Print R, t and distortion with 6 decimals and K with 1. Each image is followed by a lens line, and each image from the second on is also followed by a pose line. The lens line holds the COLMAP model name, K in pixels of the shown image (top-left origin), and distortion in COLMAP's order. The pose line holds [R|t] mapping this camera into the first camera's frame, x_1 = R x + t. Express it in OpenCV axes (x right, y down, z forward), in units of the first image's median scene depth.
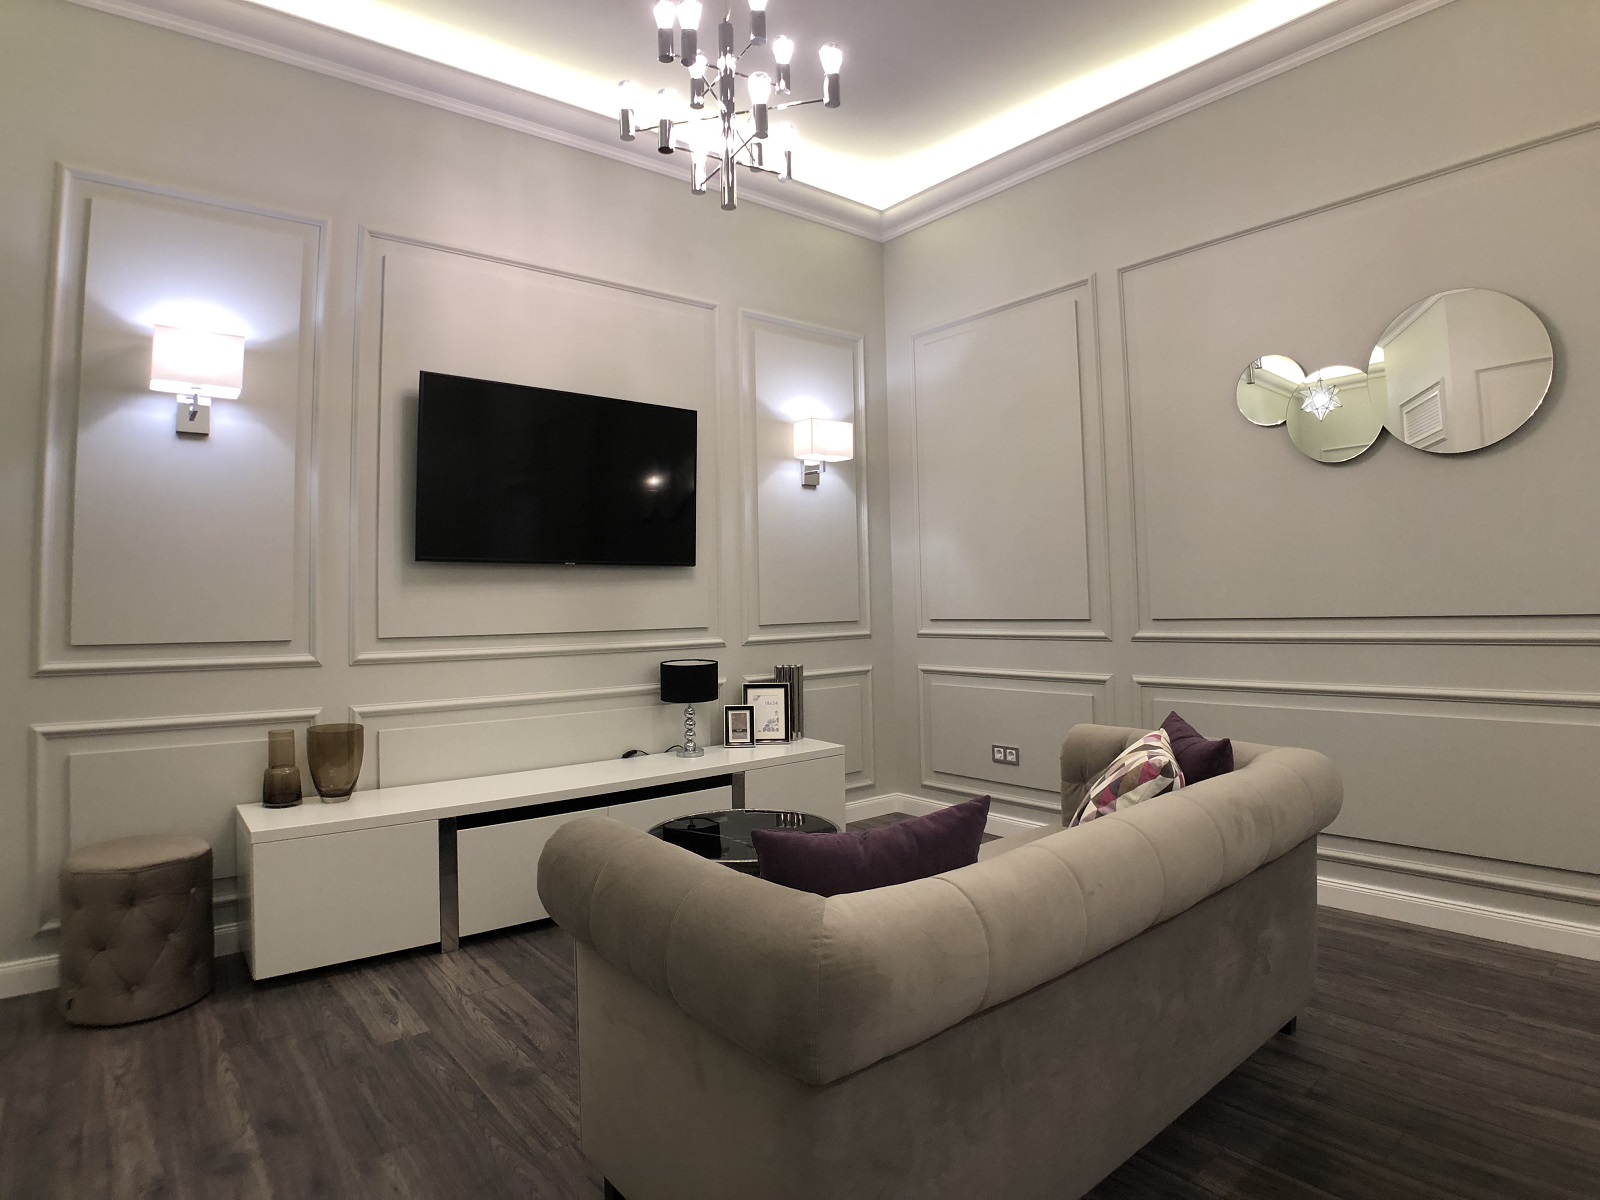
lens RADIAL K [[869.6, 0, 799.8], [0, 869.6, 589.4], [0, 0, 1]] dist [-0.055101, 0.001127]
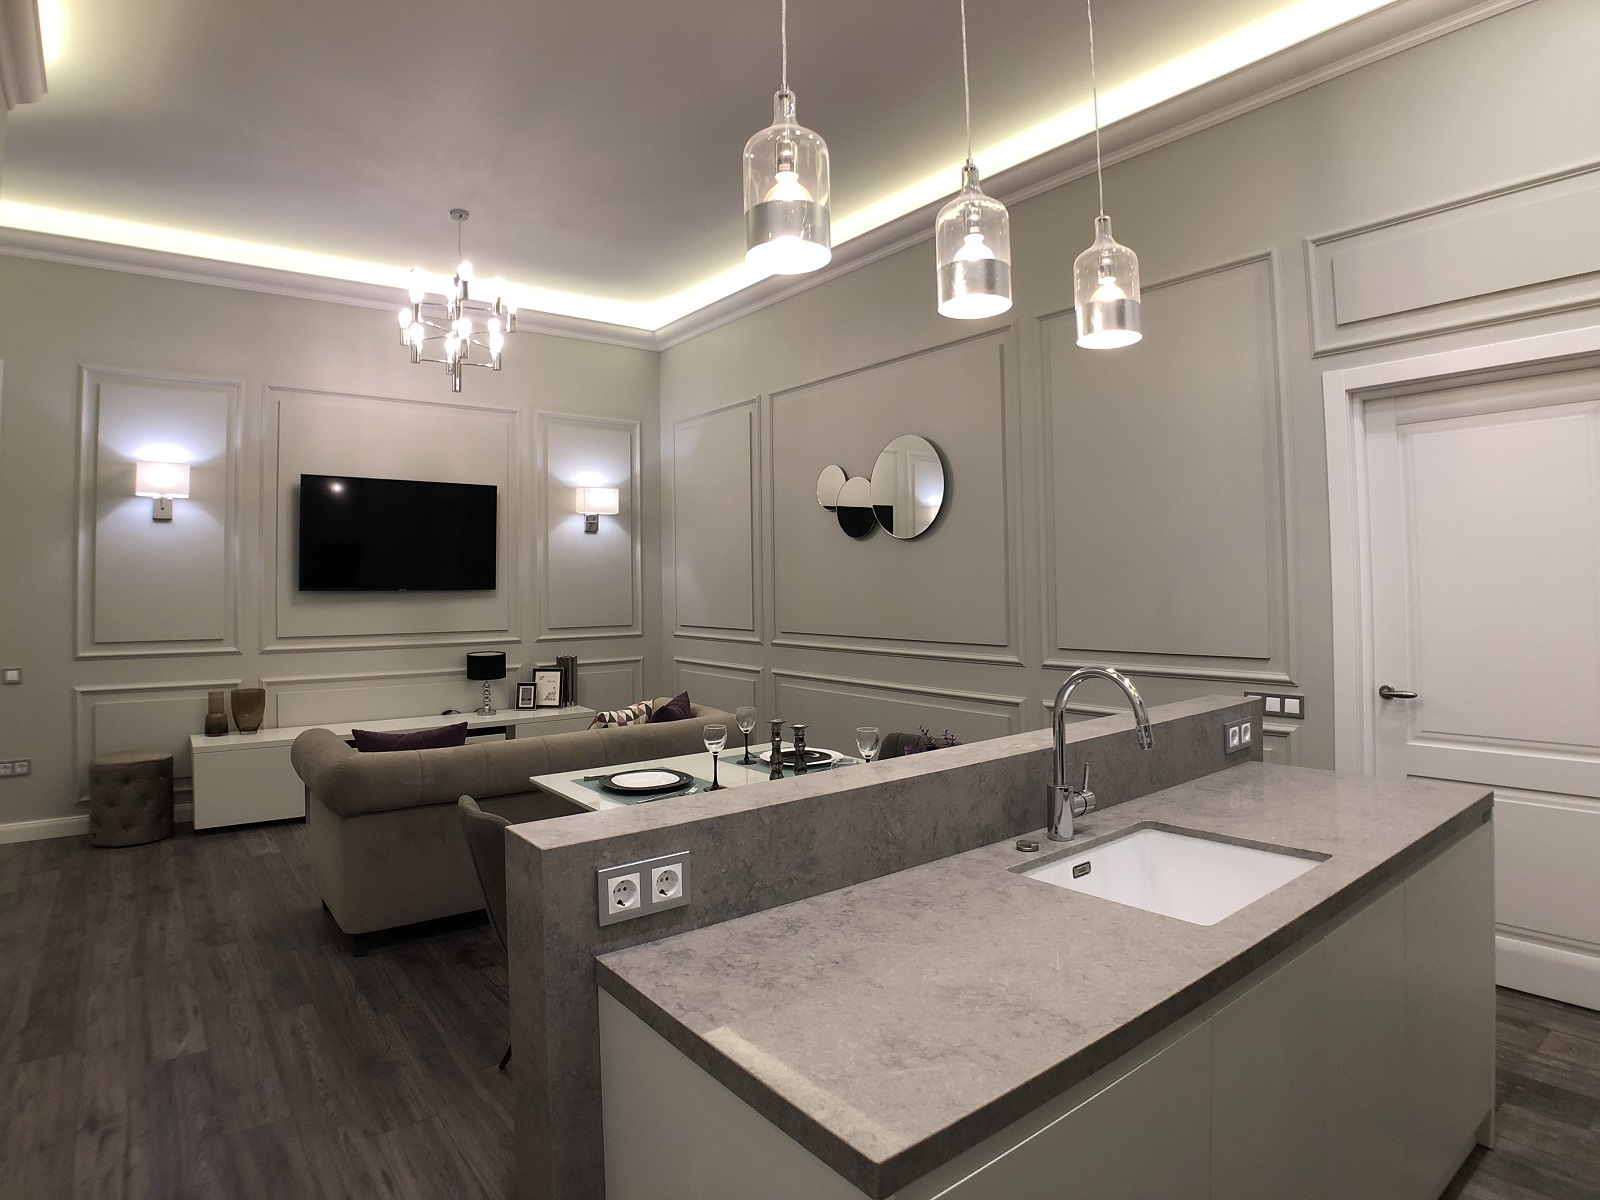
lens RADIAL K [[876.0, 0, 800.0], [0, 876.0, 600.0], [0, 0, 1]] dist [-0.060241, 0.001825]
pose [[0.999495, 0.014991, -0.028026, 0.561683], [-0.013918, 0.999177, 0.038097, -0.092461], [0.028575, -0.037687, 0.998881, -0.615611]]
